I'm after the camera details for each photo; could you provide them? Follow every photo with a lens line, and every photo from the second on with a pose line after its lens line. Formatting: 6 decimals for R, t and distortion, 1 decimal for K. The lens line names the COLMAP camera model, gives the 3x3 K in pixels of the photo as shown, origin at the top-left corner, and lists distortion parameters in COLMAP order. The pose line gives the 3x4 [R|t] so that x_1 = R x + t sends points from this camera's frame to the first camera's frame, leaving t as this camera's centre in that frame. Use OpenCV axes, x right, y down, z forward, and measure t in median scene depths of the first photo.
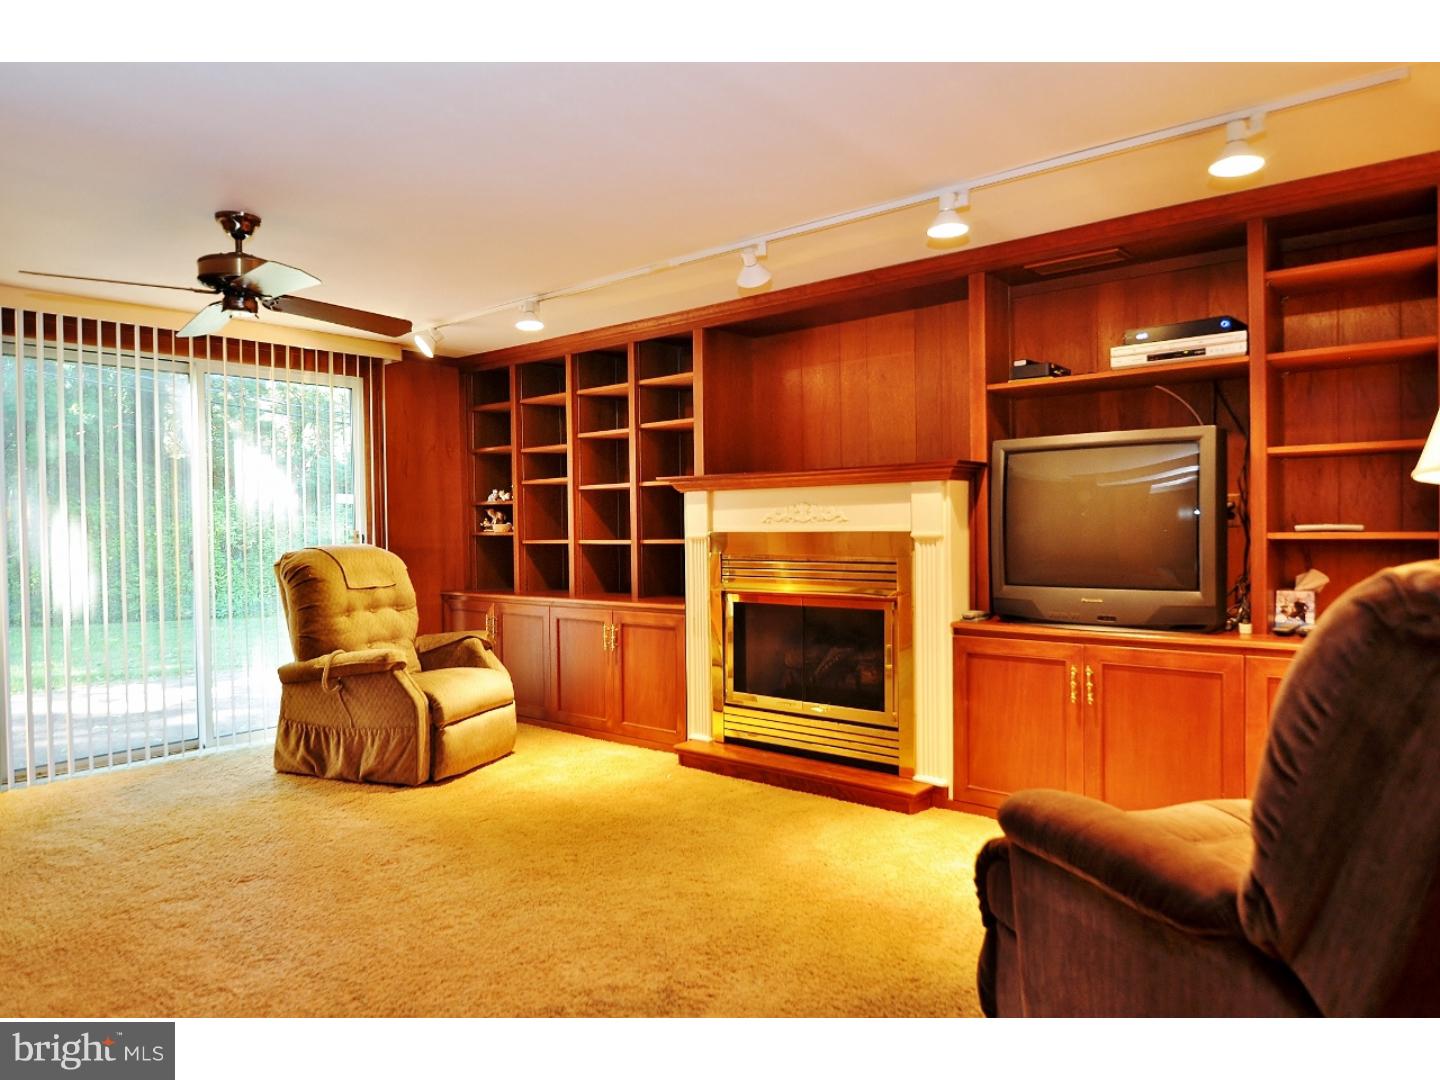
lens RADIAL K [[911.9, 0, 720.0], [0, 911.9, 540.0], [0, 0, 1]] dist [-0.007004, -0.004274]
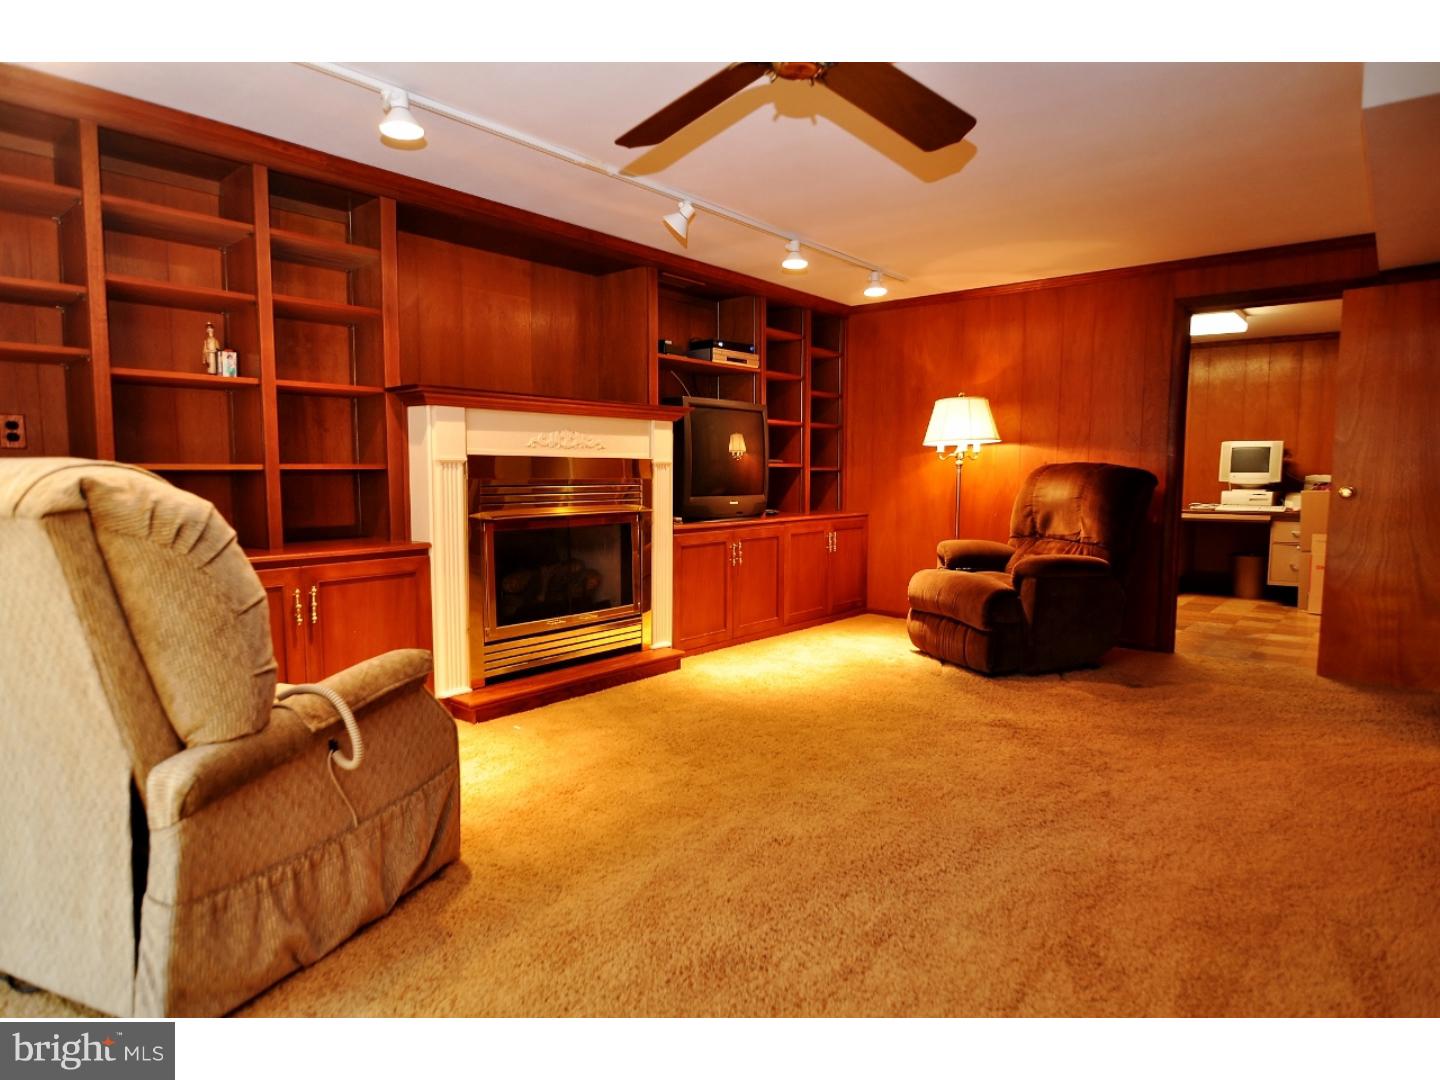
lens RADIAL K [[802.6, 0, 720.0], [0, 802.6, 540.0], [0, 0, 1]] dist [-0.000801, -0.000044]
pose [[0.013204, -0.081992, 0.996546, -0.850868], [0.001508, 0.996633, 0.081979, 0.010708], [-0.999912, 0.000420, 0.013283, 0.814258]]
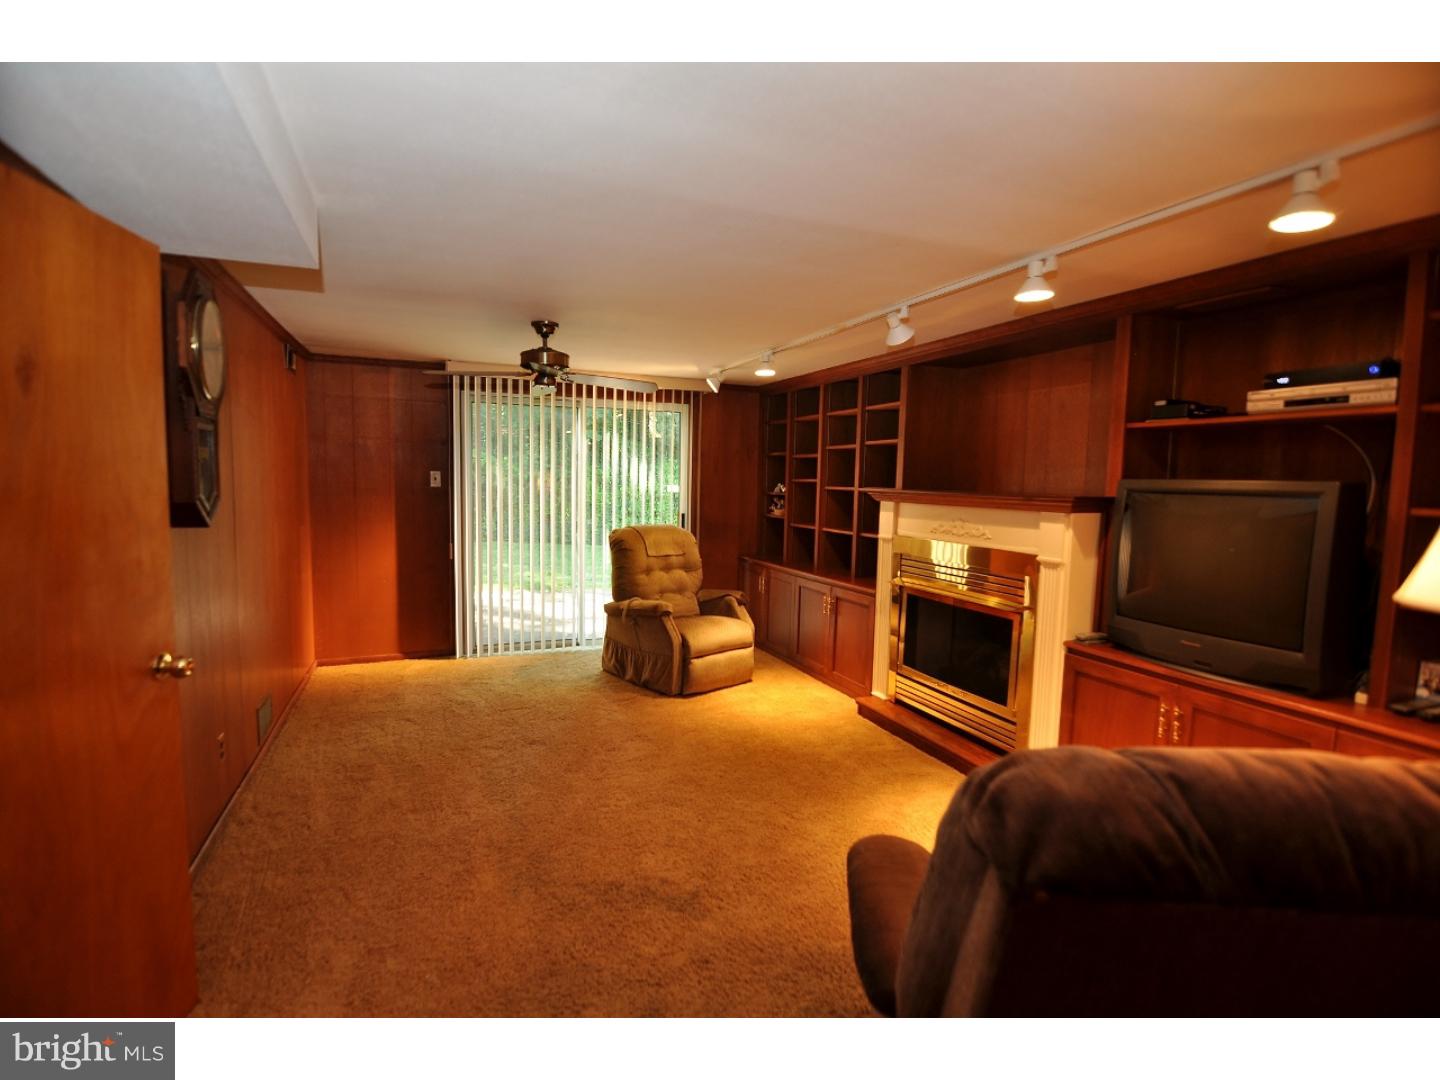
lens RADIAL K [[696.4, 0, 720.0], [0, 696.4, 540.0], [0, 0, 1]] dist [-0.021485, -0.000831]
pose [[0.883616, 0.073502, -0.462406, 0.235563], [-0.041068, 0.995962, 0.079837, -0.073200], [0.466407, -0.051555, 0.883067, 0.059359]]
